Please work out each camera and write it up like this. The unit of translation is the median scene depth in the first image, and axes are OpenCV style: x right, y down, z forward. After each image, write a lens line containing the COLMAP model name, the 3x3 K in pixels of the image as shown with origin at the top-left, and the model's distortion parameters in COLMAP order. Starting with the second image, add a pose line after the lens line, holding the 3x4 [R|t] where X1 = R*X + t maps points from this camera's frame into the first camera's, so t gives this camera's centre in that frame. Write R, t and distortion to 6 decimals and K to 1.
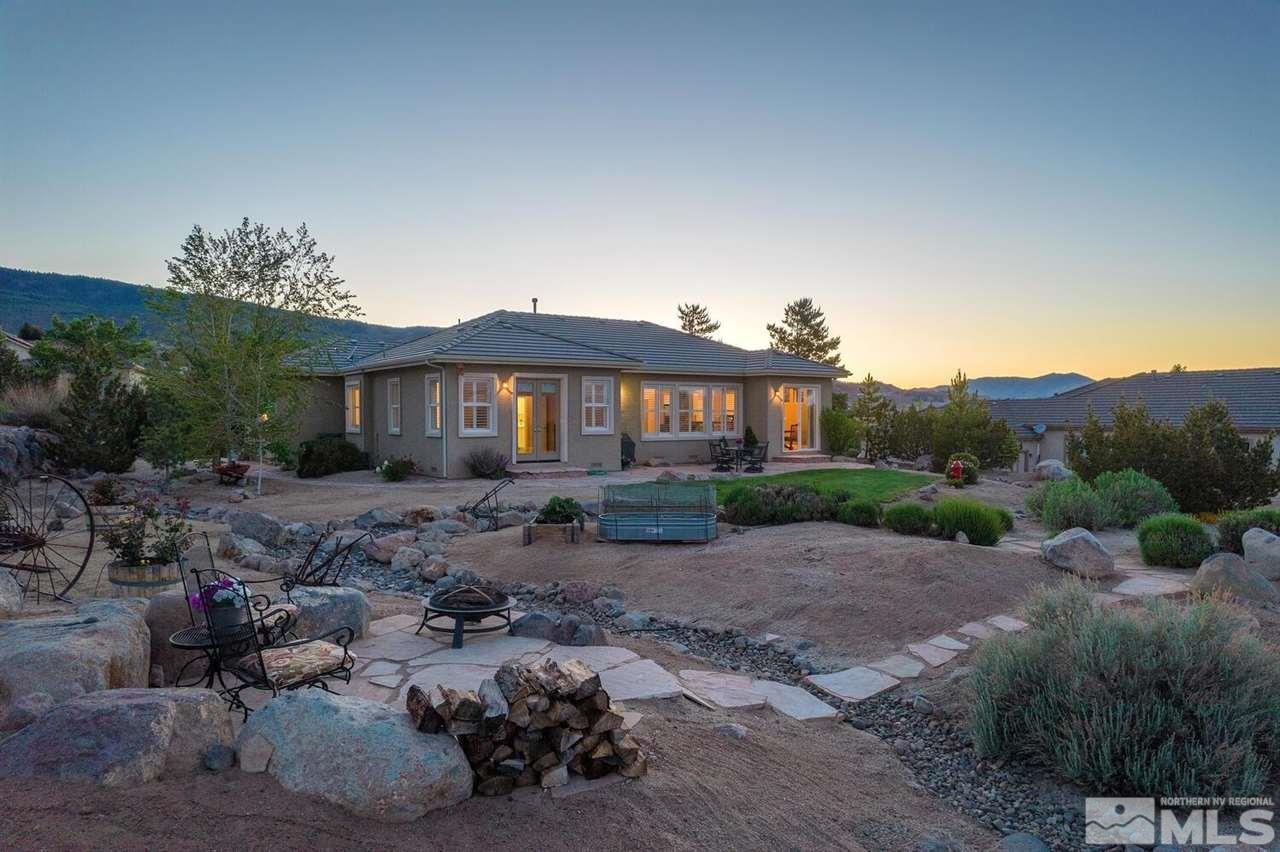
lens RADIAL K [[886.1, 0, 686.7], [0, 886.1, 426.8], [0, 0, 1]] dist [-0.041290, -0.000750]
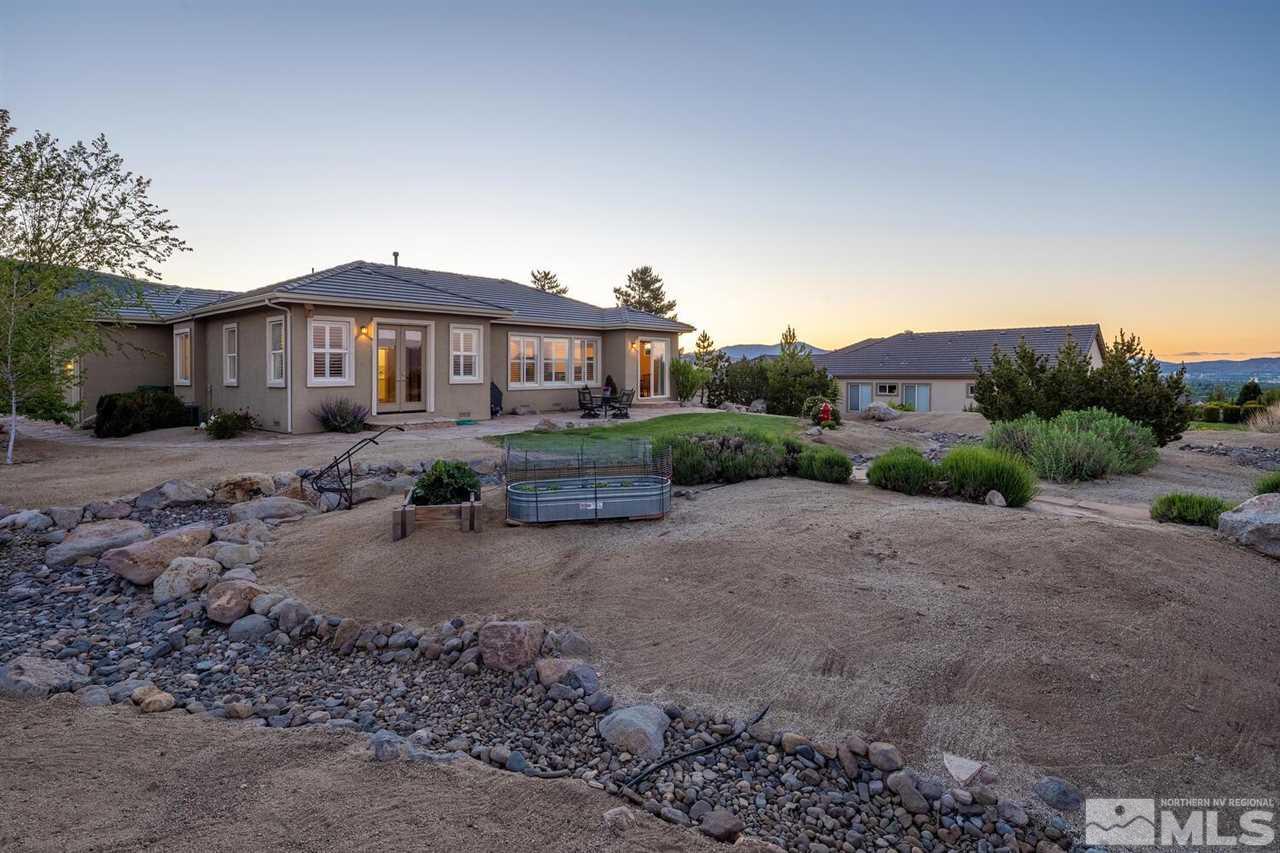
lens RADIAL K [[665.4, 0, 681.8], [0, 665.4, 361.9], [0, 0, 1]] dist [0.002167, 0.000061]
pose [[0.970489, -0.002330, 0.241133, -0.049358], [0.009713, 0.999520, -0.029433, 0.009292], [-0.240949, 0.030907, 0.970046, 0.239631]]
